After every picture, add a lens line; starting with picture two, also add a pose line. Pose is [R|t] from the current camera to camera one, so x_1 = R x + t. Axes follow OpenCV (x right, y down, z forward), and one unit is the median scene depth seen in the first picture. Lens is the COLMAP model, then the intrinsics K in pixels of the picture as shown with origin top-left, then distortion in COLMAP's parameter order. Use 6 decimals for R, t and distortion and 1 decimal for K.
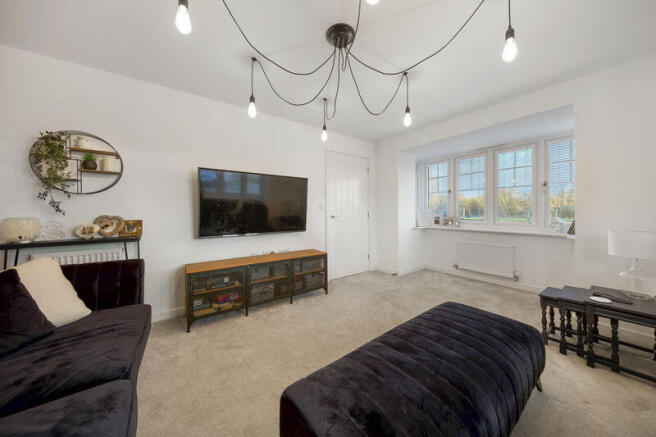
lens RADIAL K [[224.4, 0, 333.8], [0, 224.4, 209.2], [0, 0, 1]] dist [0.008346, -0.000340]
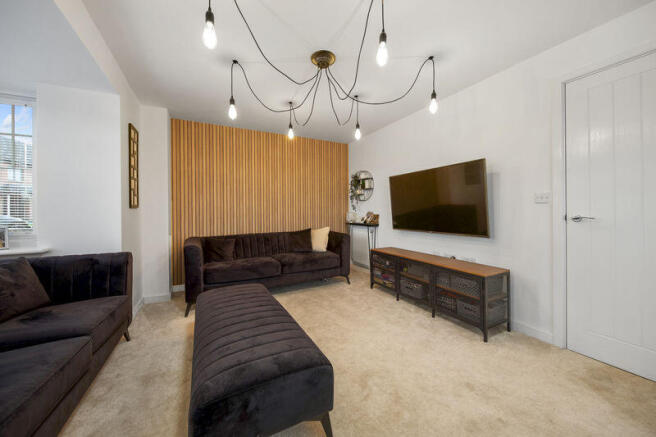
lens RADIAL K [[232.3, 0, 328.5], [0, 232.3, 212.1], [0, 0, 1]] dist [0.003696, -0.000034]
pose [[-0.150677, 0.006097, -0.988564, 0.864880], [0.011243, 0.999927, 0.004453, 0.017305], [0.988519, -0.010443, -0.150735, 0.873900]]
